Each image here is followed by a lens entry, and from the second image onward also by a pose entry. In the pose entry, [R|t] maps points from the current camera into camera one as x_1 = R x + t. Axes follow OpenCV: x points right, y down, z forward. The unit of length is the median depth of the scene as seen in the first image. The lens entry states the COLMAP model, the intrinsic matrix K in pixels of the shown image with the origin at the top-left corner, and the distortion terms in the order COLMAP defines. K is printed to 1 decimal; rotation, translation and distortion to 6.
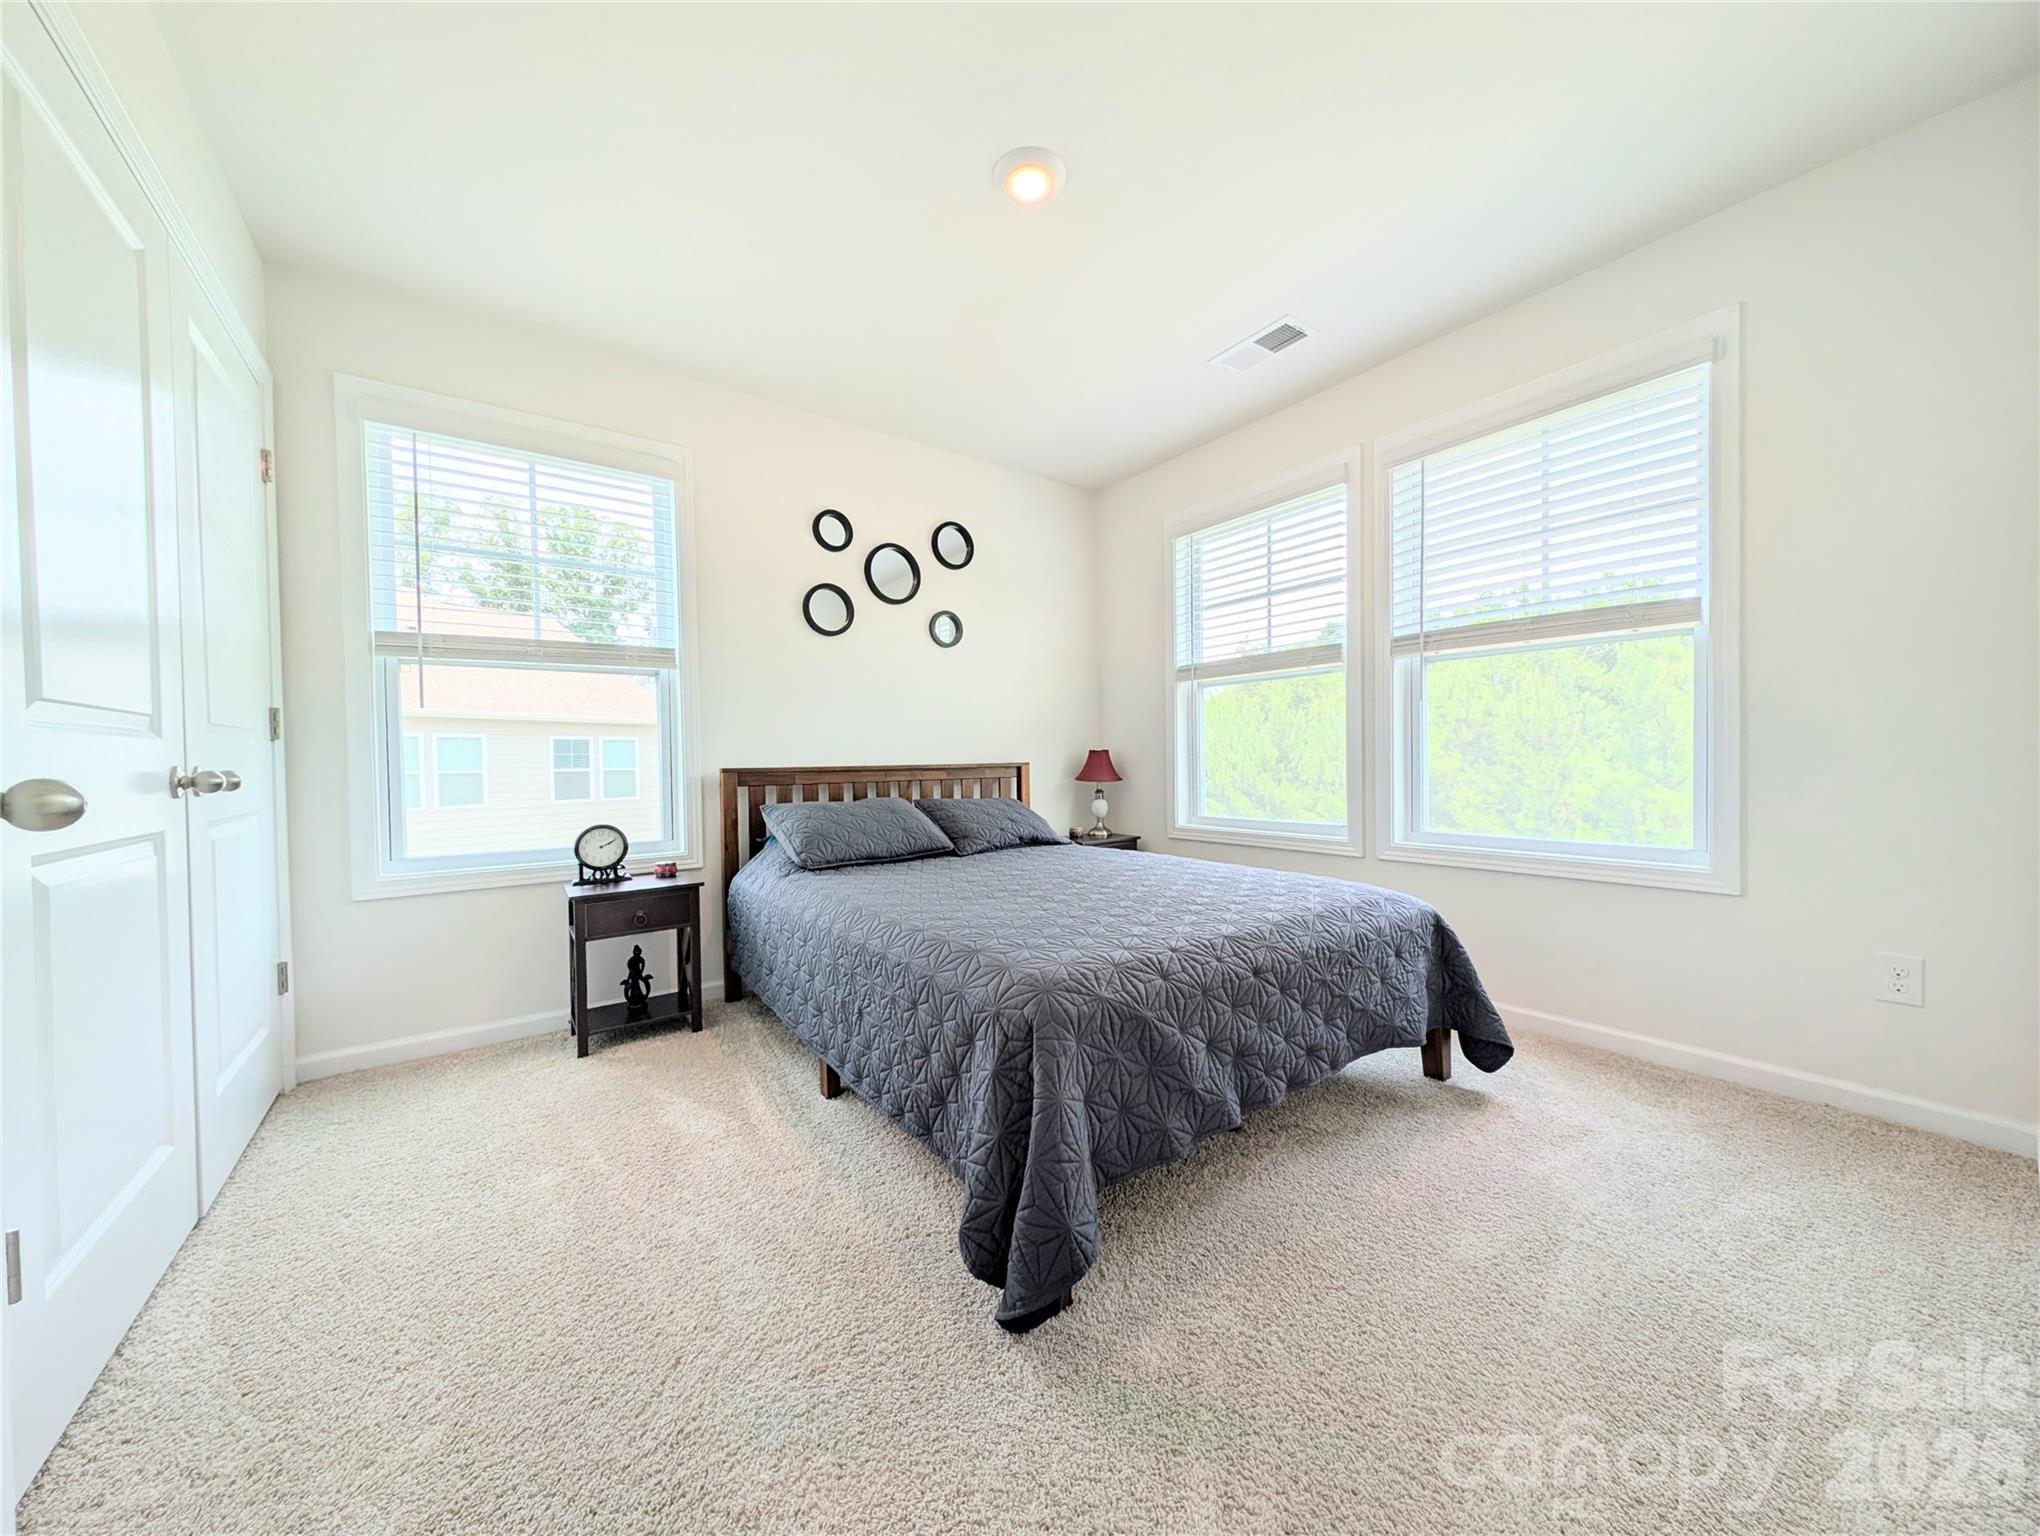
lens RADIAL K [[728.0, 0, 1020.9], [0, 728.0, 776.5], [0, 0, 1]] dist [0.004859, -0.001764]
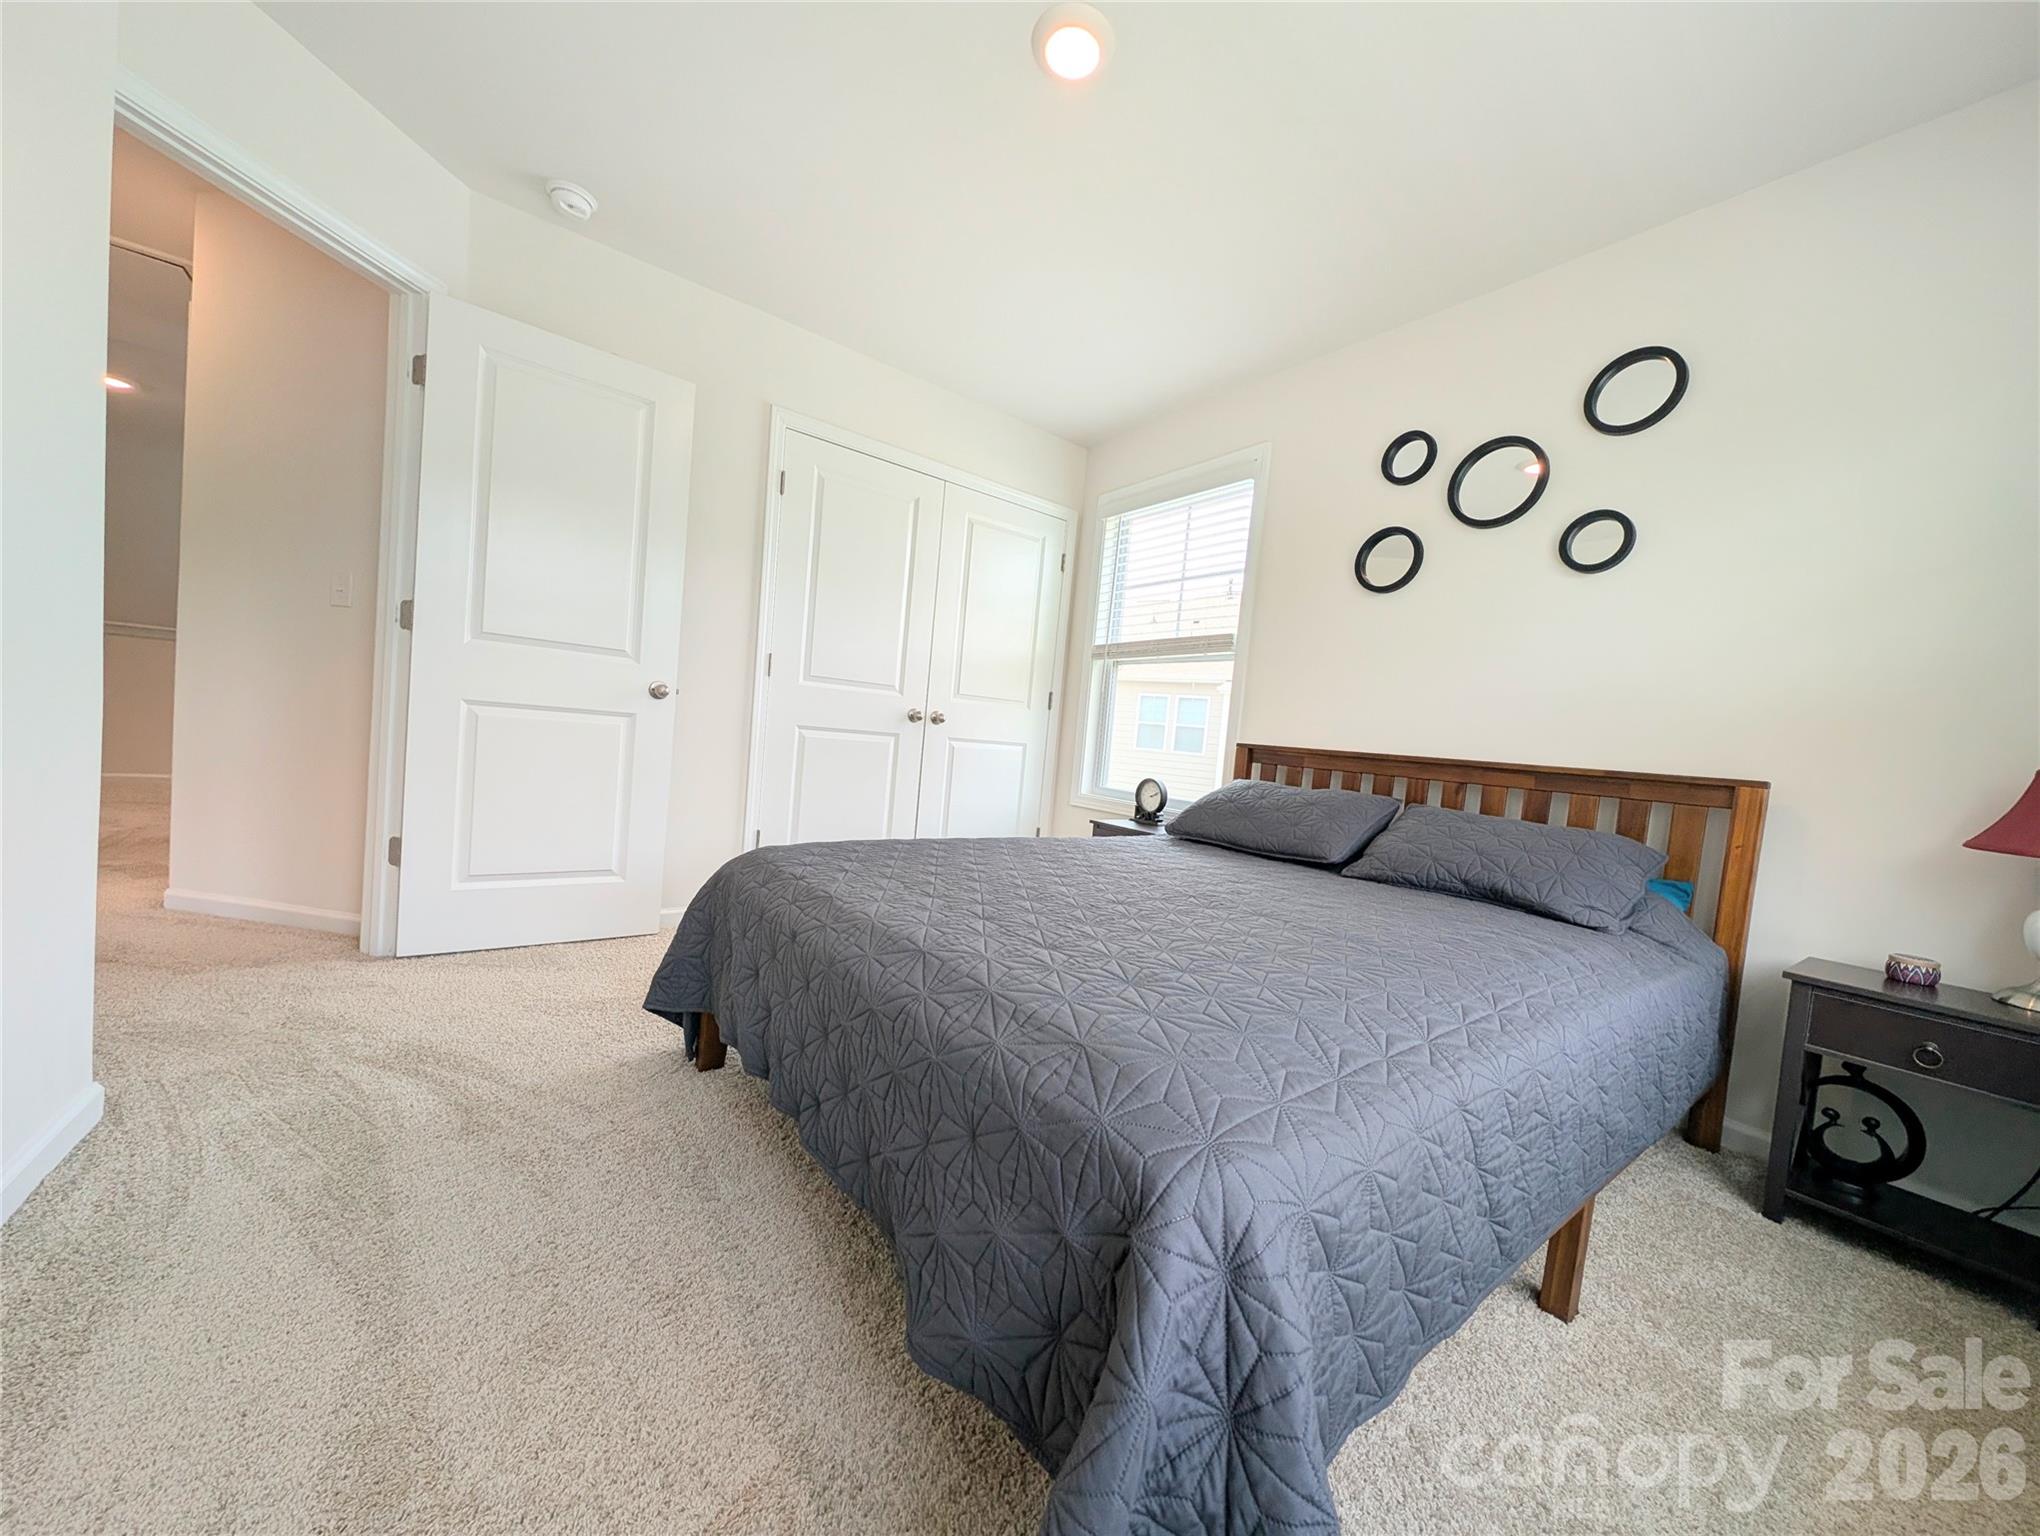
lens RADIAL K [[728.0, 0, 1020.8], [0, 728.0, 764.3], [0, 0, 1]] dist [0.004859, -0.001764]
pose [[0.001020, 0.058977, -0.998259, 0.558575], [-0.110453, 0.992158, 0.058504, -0.005966], [0.993881, 0.110201, 0.007526, 0.613683]]
